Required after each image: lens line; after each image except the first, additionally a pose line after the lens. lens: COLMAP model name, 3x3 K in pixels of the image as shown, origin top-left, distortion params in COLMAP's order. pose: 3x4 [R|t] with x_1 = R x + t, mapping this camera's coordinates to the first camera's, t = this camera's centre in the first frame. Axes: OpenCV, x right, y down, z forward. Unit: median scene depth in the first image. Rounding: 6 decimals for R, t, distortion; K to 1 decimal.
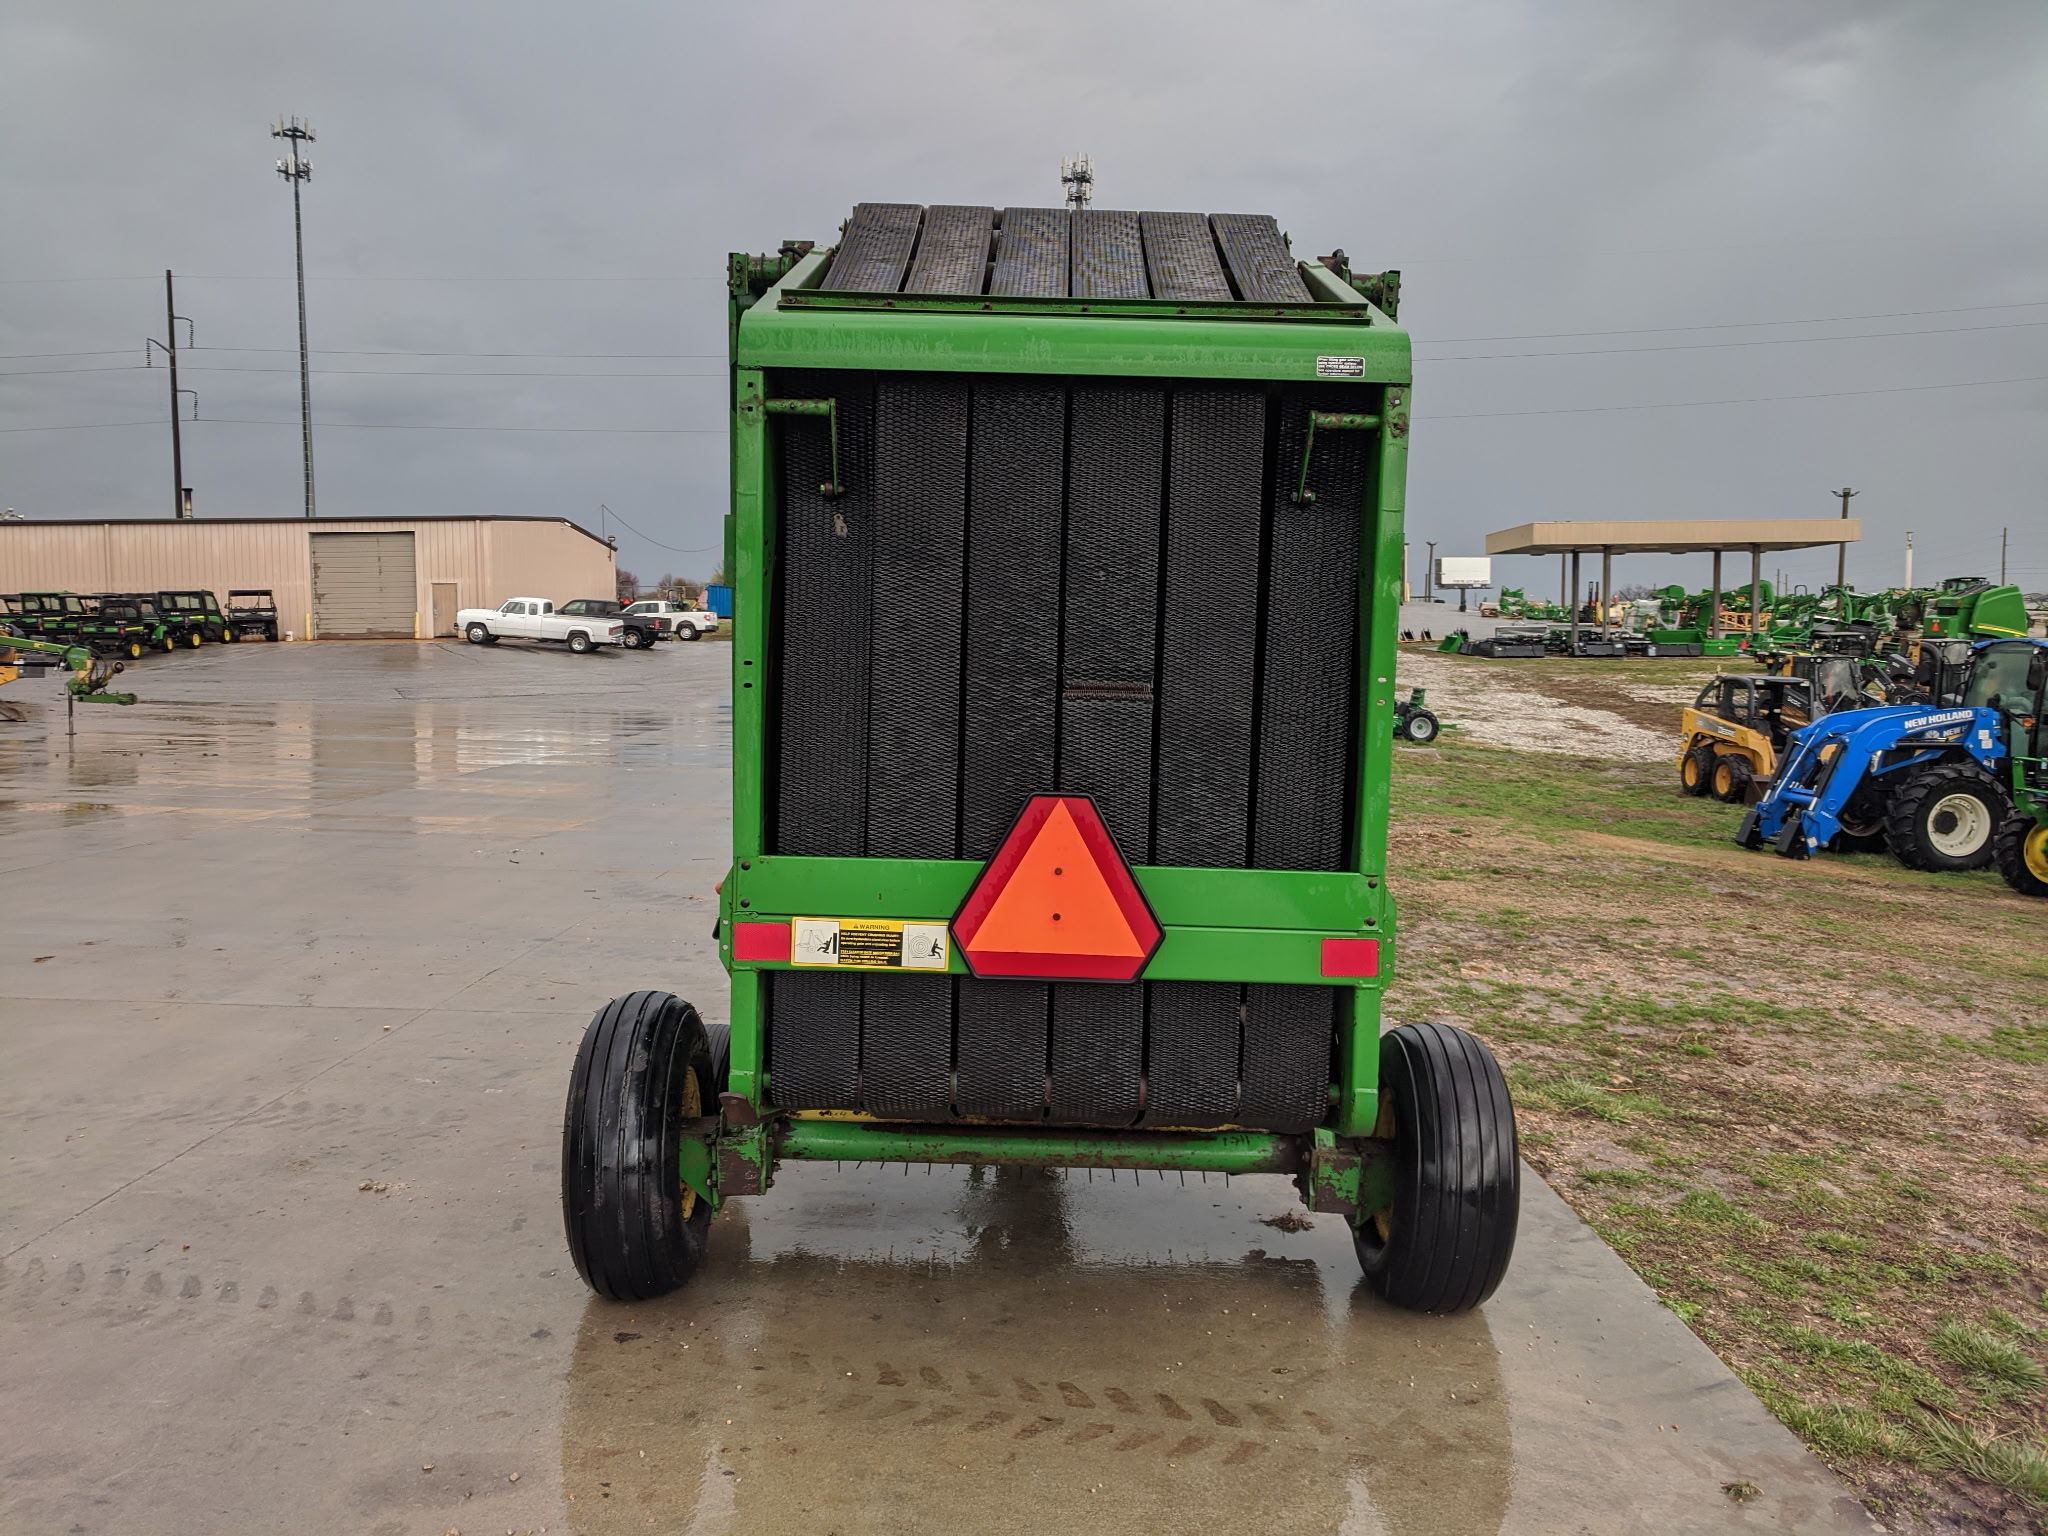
lens RADIAL K [[1524.9, 0, 1015.7], [0, 1524.9, 713.5], [0, 0, 1]] dist [0.010312, 0.003100]
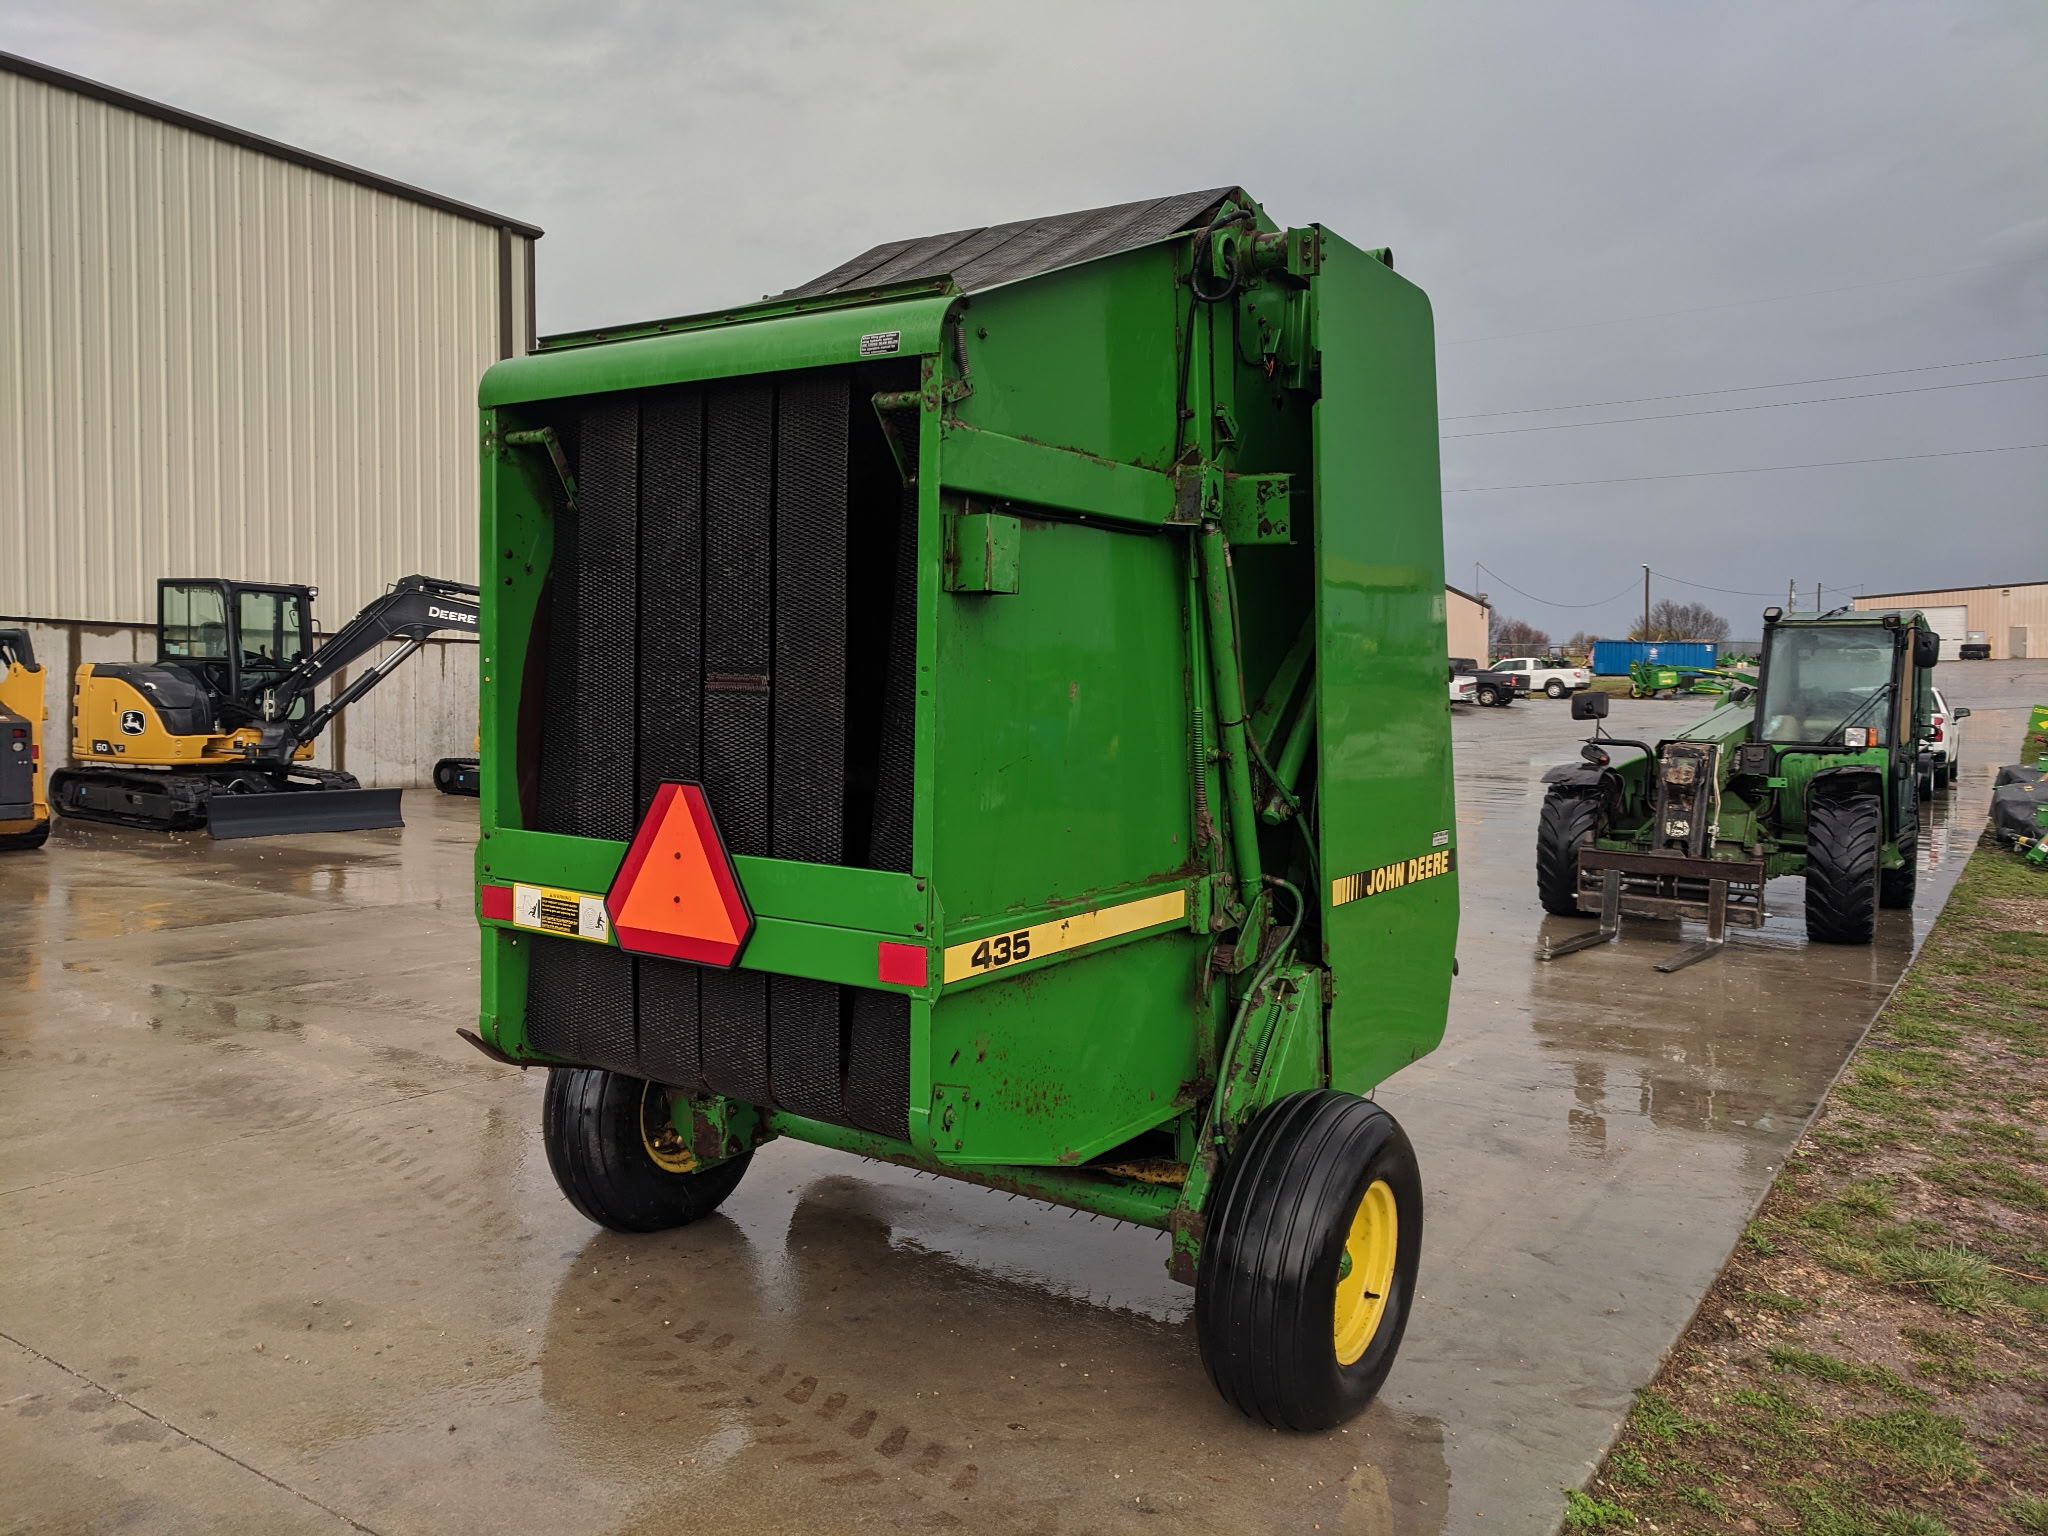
lens RADIAL K [[1528.3, 0, 1005.9], [0, 1528.3, 719.7], [0, 0, 1]] dist [0.000318, 0.011887]
pose [[0.835555, 0.007581, -0.549355, 0.690738], [-0.026990, 0.999264, -0.027261, 0.028784], [0.548744, 0.037605, 0.835144, 0.213734]]
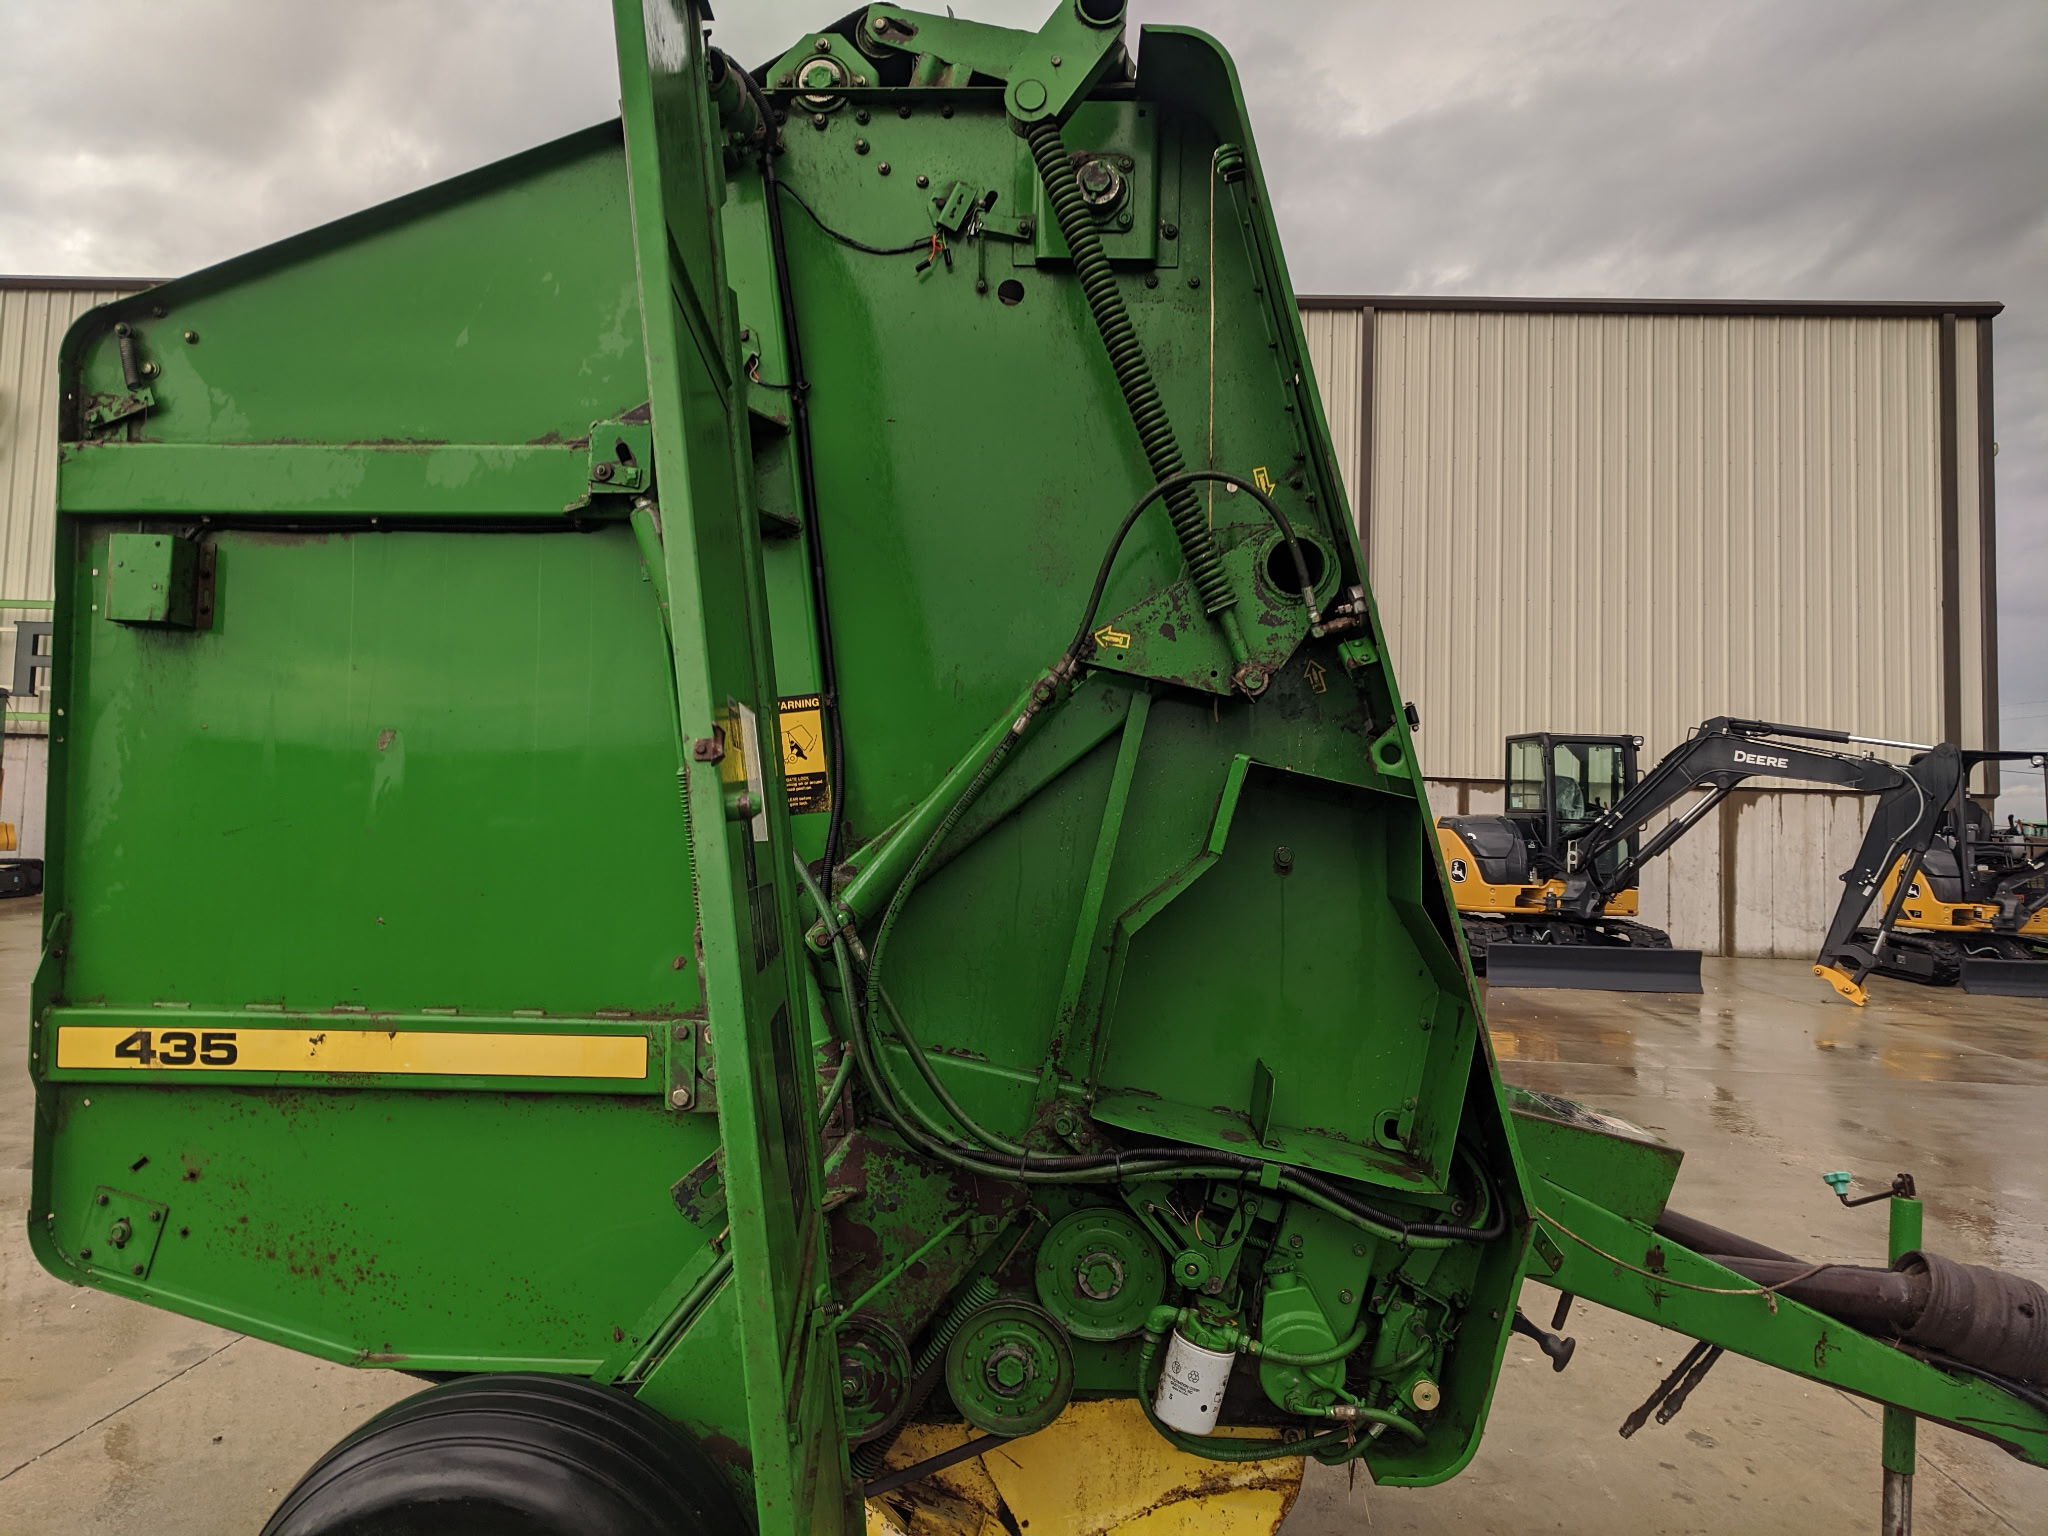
lens RADIAL K [[1524.9, 0, 1015.7], [0, 1524.9, 713.5], [0, 0, 1]] dist [0.010312, 0.003100]
pose [[-0.035563, -0.090747, -0.995239, 0.940831], [-0.070810, 0.993595, -0.088067, 0.013717], [0.996856, 0.067341, -0.041761, 1.369555]]
